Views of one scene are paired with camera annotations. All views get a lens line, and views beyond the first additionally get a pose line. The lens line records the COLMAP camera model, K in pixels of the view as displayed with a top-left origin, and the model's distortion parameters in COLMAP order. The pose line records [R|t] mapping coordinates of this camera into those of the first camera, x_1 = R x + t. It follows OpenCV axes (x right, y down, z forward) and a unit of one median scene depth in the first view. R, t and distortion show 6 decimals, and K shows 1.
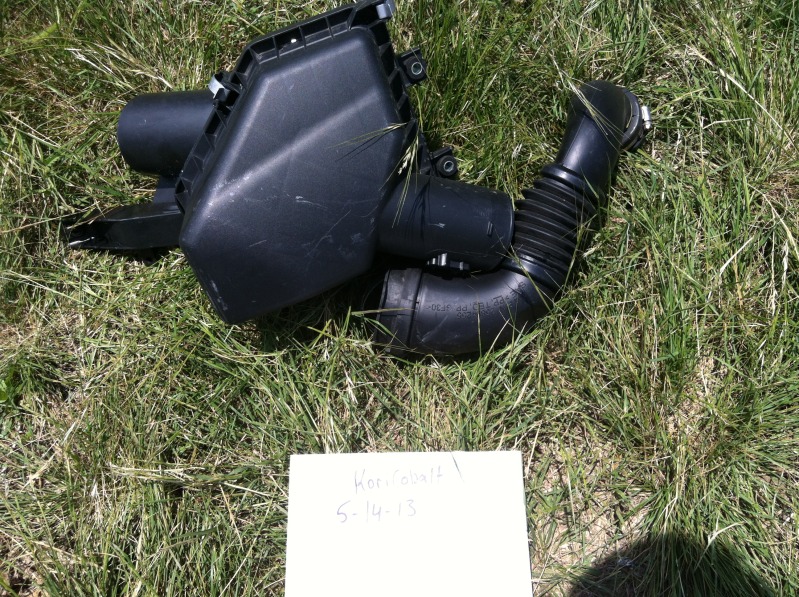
lens RADIAL K [[797.4, 0, 399.5], [0, 797.4, 298.5], [0, 0, 1]] dist [0.146258, -0.328227]
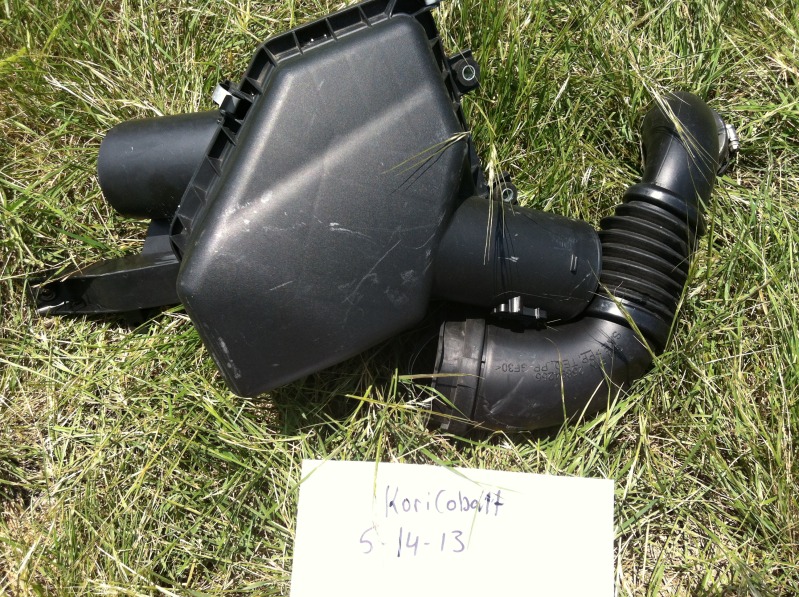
lens RADIAL K [[797.4, 0, 399.5], [0, 797.4, 298.5], [0, 0, 1]] dist [0.146258, -0.328227]
pose [[0.999319, -0.034886, 0.012061, -0.064607], [0.036005, 0.993260, -0.110174, 0.025764], [-0.008136, 0.110533, 0.993839, 0.217542]]
